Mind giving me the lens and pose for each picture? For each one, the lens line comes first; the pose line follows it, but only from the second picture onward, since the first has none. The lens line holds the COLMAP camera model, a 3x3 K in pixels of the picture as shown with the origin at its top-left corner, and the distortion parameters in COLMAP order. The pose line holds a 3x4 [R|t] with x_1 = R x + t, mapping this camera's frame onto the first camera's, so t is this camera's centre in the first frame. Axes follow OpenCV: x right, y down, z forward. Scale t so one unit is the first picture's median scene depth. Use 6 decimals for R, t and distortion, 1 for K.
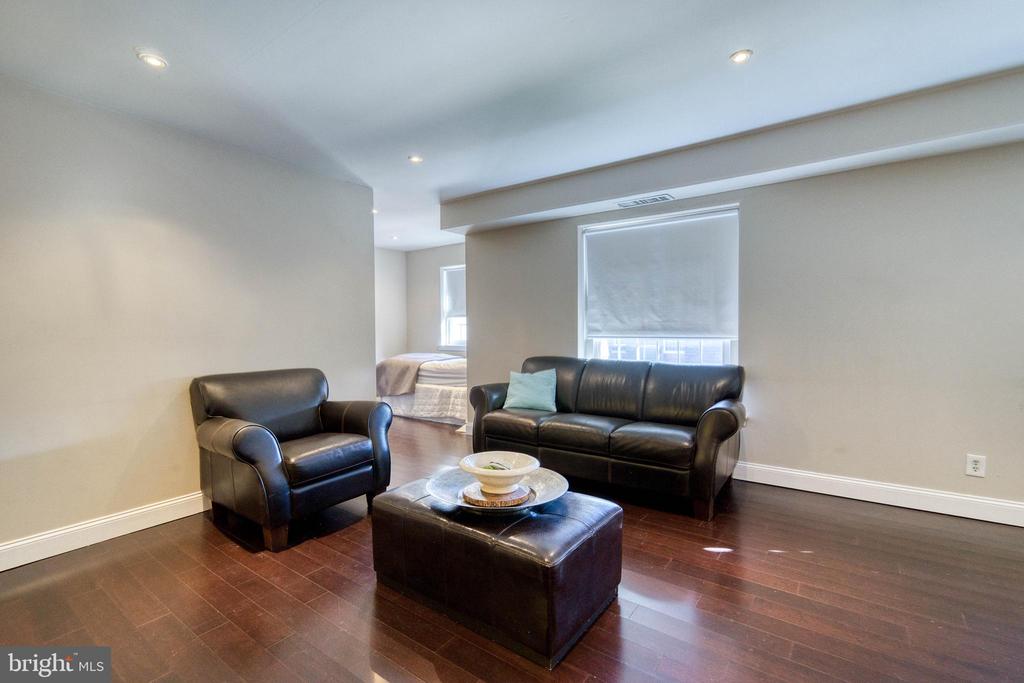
lens RADIAL K [[471.0, 0, 507.7], [0, 471.0, 334.7], [0, 0, 1]] dist [0.002466, 0.001390]
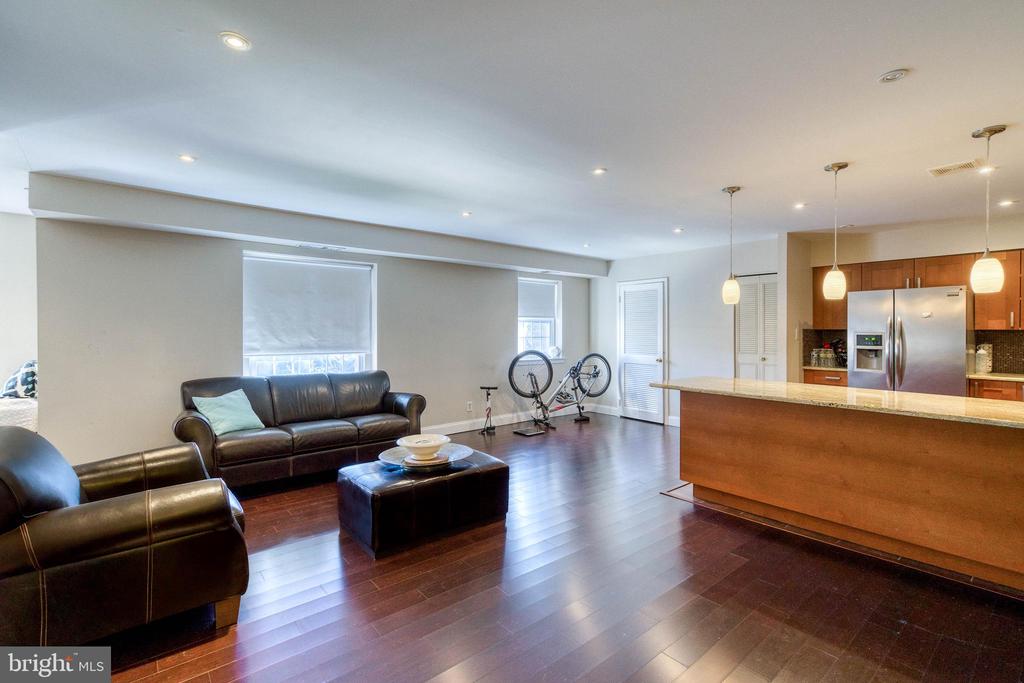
lens RADIAL K [[471.0, 0, 507.7], [0, 471.0, 334.7], [0, 0, 1]] dist [0.002466, 0.001390]
pose [[0.242419, 0.005771, 0.970154, -0.723059], [0.014407, 0.999851, -0.009548, -0.024220], [-0.970065, 0.016292, 0.242300, 0.182079]]
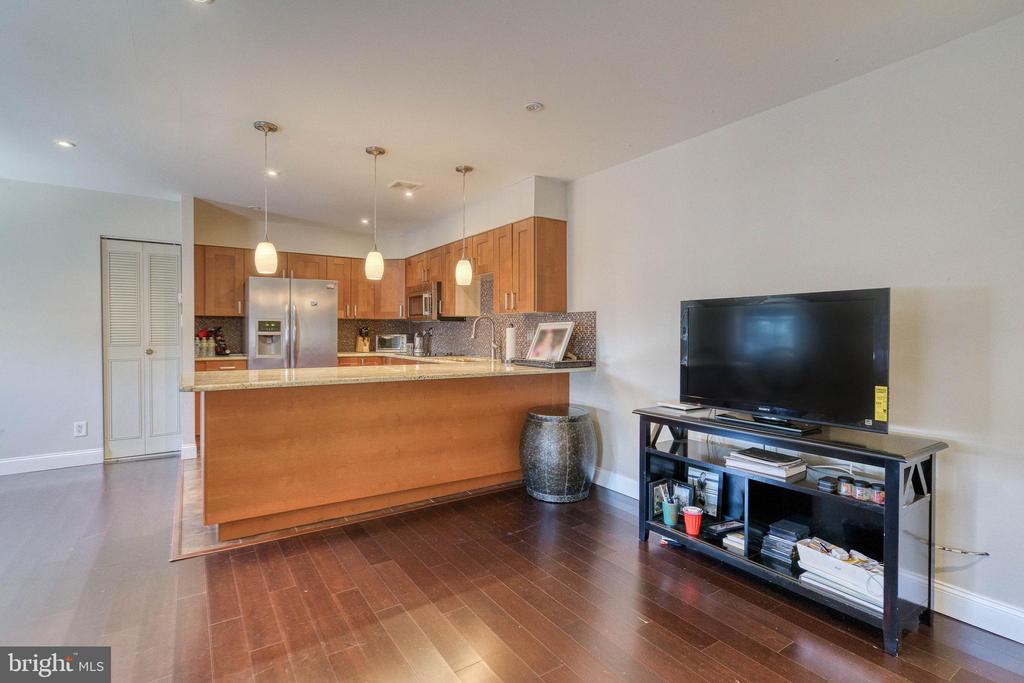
lens RADIAL K [[490.1, 0, 491.5], [0, 490.1, 338.1], [0, 0, 1]] dist [0.001385, 0.000539]
pose [[-0.933273, 0.007379, 0.359091, -0.349254], [0.019028, 0.999401, 0.028918, -0.005034], [-0.358663, 0.033821, -0.932854, 0.528052]]
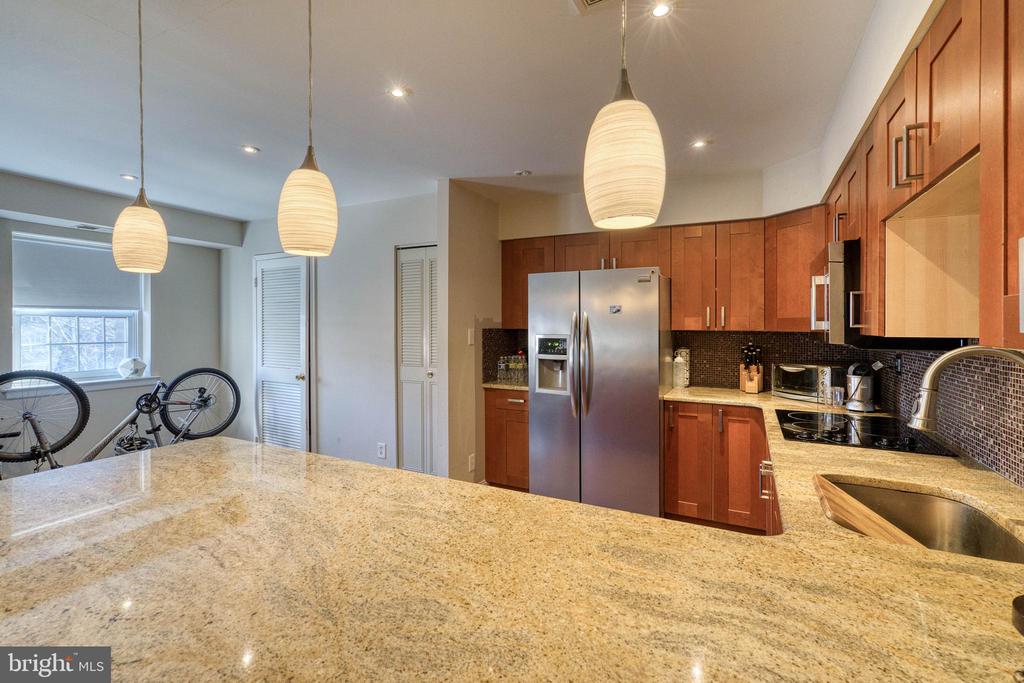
lens RADIAL K [[466.8, 0, 504.0], [0, 466.8, 318.5], [0, 0, 1]] dist [0.002844, 0.000840]
pose [[-0.160296, 0.025902, 0.986729, -0.155580], [0.022029, 0.999501, -0.022659, -0.038604], [-0.986823, 0.018104, -0.160787, -0.182849]]
